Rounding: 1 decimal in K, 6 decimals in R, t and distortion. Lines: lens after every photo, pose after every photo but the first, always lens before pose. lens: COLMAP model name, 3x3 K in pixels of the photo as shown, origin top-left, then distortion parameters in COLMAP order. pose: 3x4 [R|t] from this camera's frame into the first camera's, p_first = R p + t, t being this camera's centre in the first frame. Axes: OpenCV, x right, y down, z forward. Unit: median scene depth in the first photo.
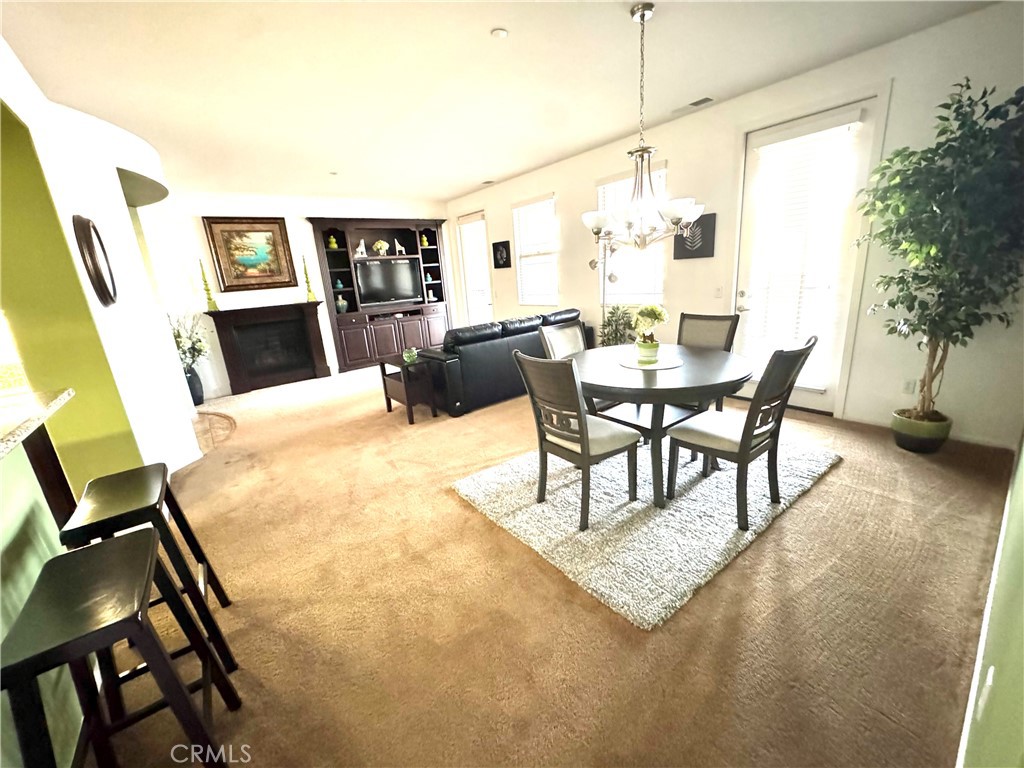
lens RADIAL K [[408.8, 0, 514.3], [0, 408.8, 377.5], [0, 0, 1]] dist [-0.001685, 0.000026]
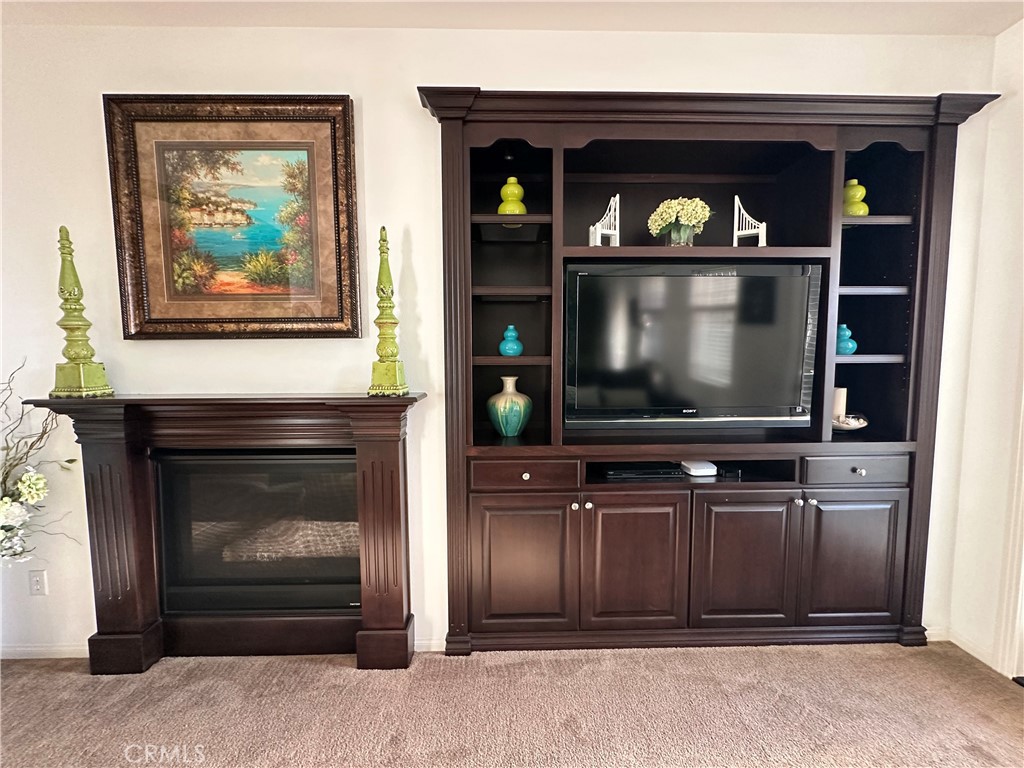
lens RADIAL K [[409.5, 0, 509.2], [0, 409.5, 382.9], [0, 0, 1]] dist [-0.003824, 0.000179]
pose [[0.789729, 0.114296, -0.602714, -0.278370], [-0.205510, 0.975011, -0.084380, -0.194503], [0.578009, 0.190501, 0.793483, 0.862192]]
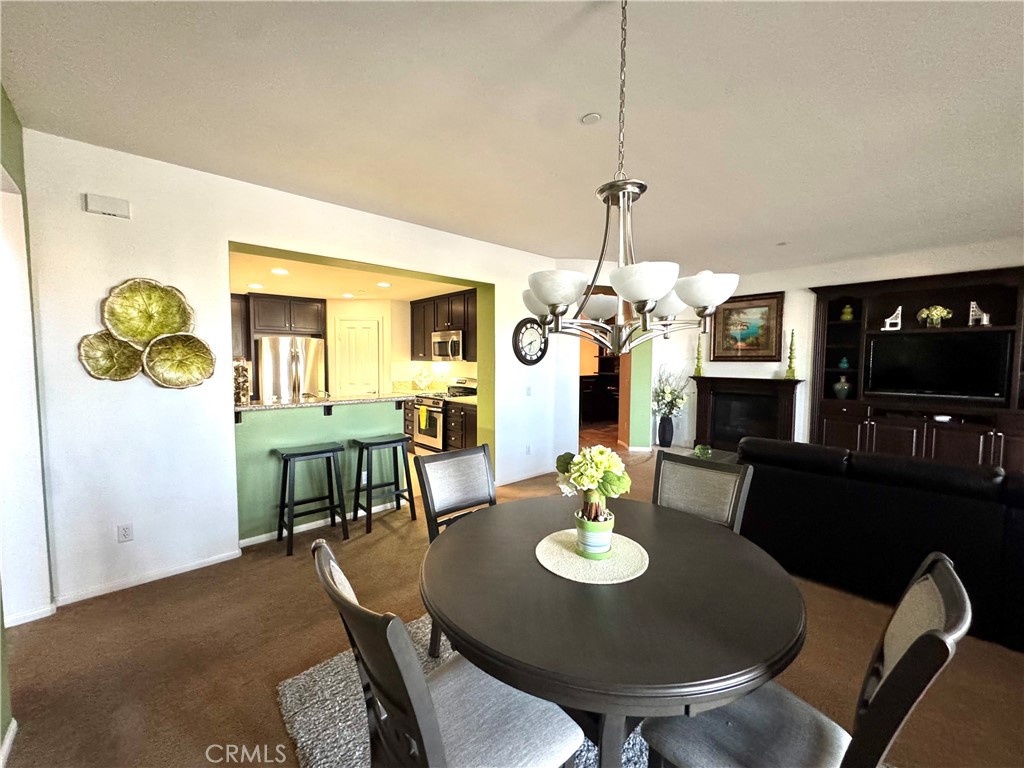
lens RADIAL K [[408.8, 0, 509.6], [0, 408.8, 382.2], [0, 0, 1]] dist [-0.001685, 0.000026]
pose [[0.062437, 0.129290, -0.989639, 0.368103], [-0.259353, 0.959611, 0.109005, -0.121780], [0.963762, 0.249860, 0.093447, 0.335465]]
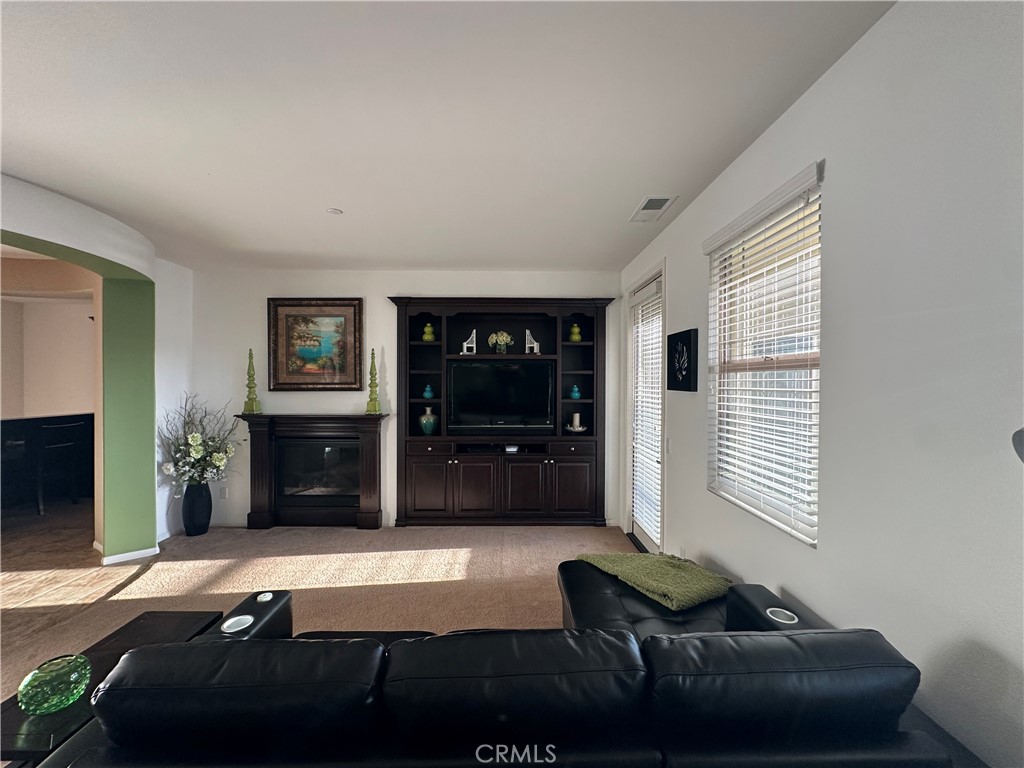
lens RADIAL K [[409.5, 0, 511.0], [0, 409.5, 384.1], [0, 0, 1]] dist [-0.003824, 0.000179]
pose [[0.786585, 0.078618, -0.612457, 0.101807], [-0.213099, 0.965486, -0.149750, -0.188407], [0.579546, 0.248305, 0.776190, 0.616393]]
